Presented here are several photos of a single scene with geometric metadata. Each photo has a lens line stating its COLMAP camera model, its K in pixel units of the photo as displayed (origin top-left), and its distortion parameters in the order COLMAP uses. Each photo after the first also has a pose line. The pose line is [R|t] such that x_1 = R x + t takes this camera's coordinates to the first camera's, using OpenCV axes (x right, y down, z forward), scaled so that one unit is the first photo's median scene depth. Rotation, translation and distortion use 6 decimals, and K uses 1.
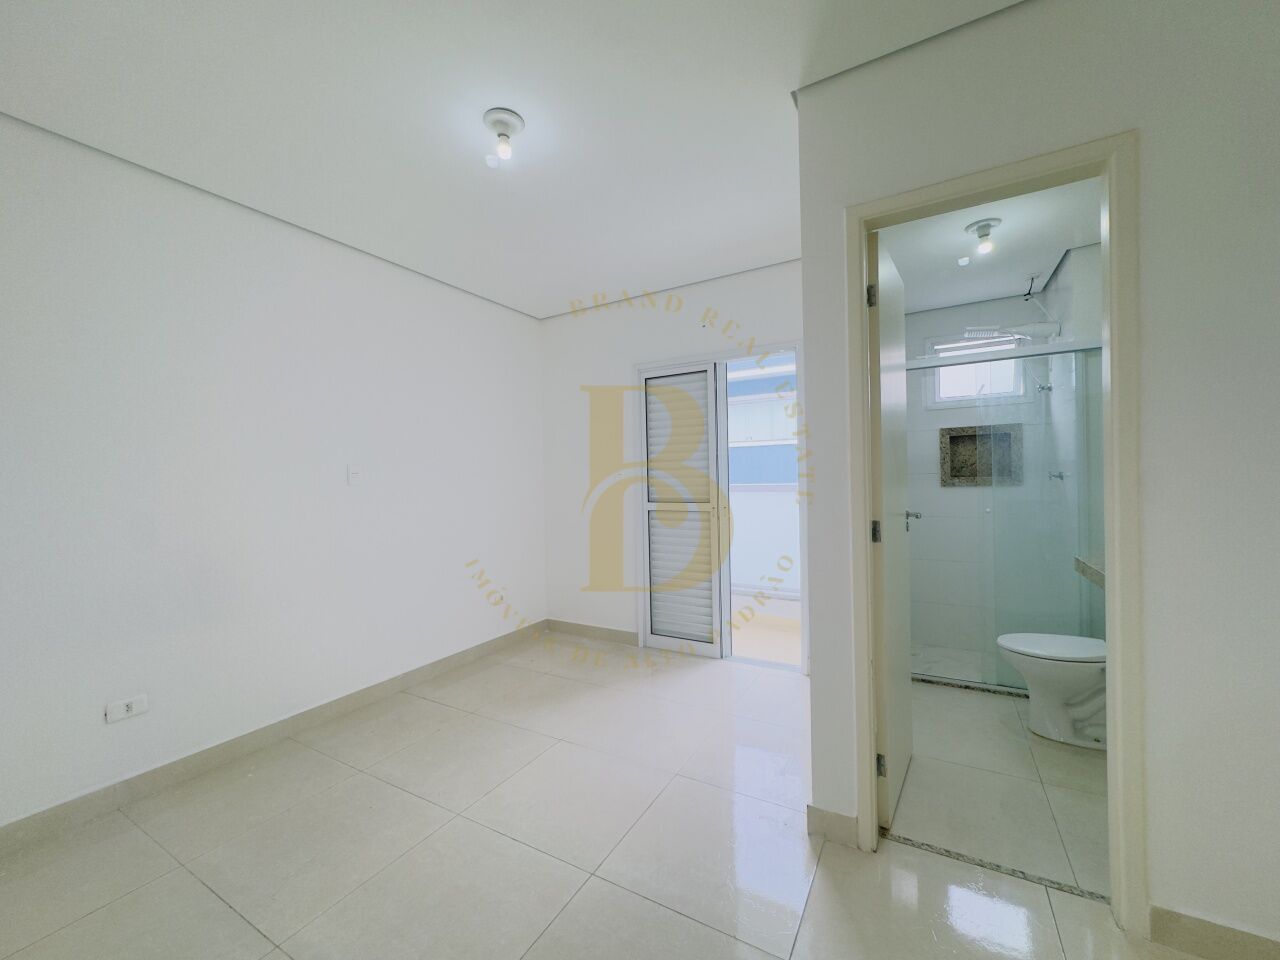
lens RADIAL K [[512.6, 0, 640.8], [0, 512.6, 480.1], [0, 0, 1]] dist [-0.002416, 0.001142]
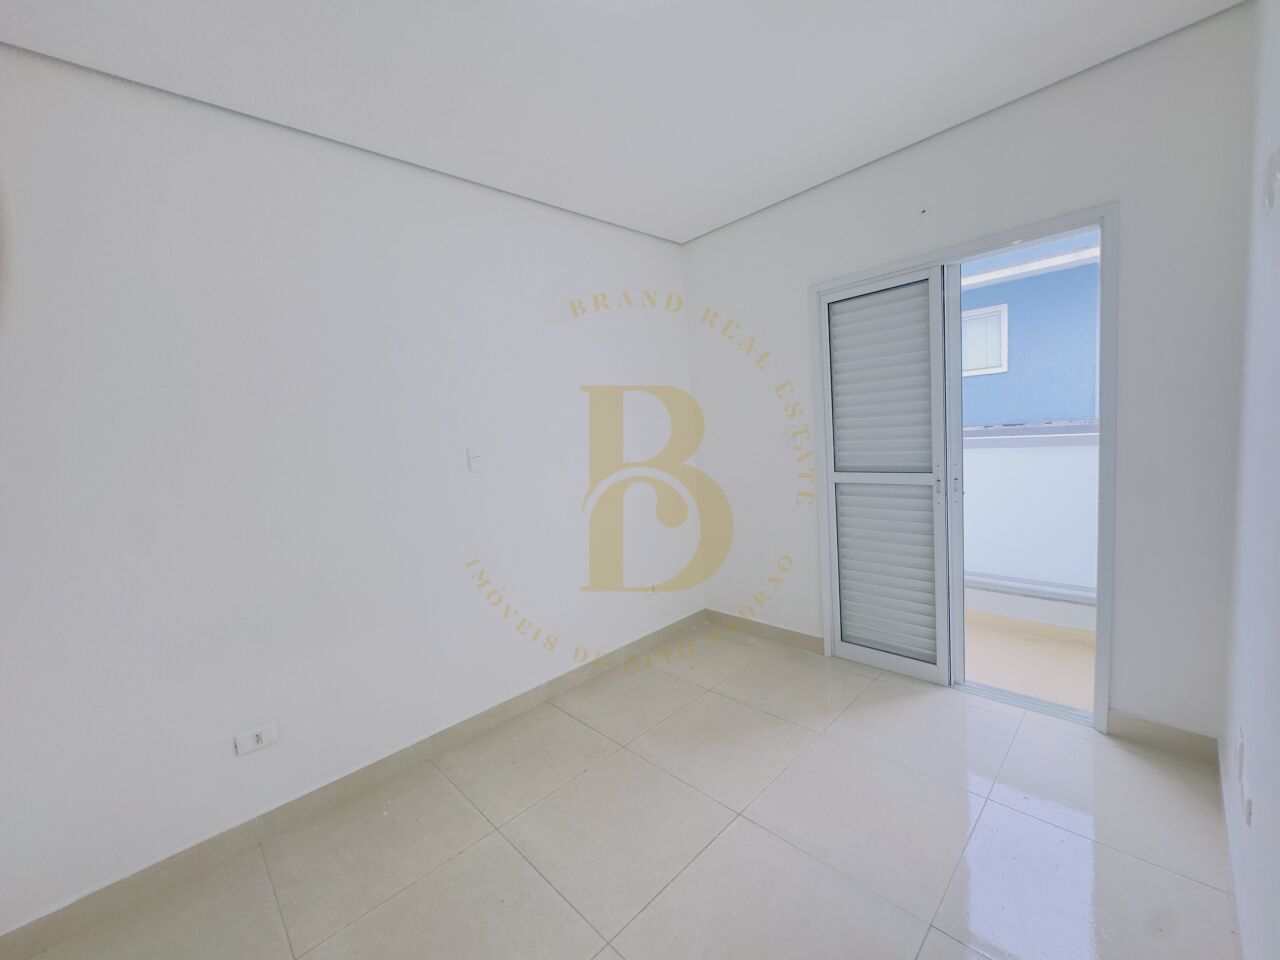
lens RADIAL K [[512.6, 0, 637.0], [0, 512.6, 477.7], [0, 0, 1]] dist [-0.002416, 0.001142]
pose [[0.957629, -0.025117, -0.286906, -0.050725], [0.053117, 0.994504, 0.090227, -0.033114], [0.283063, -0.101643, 0.953700, 0.212730]]
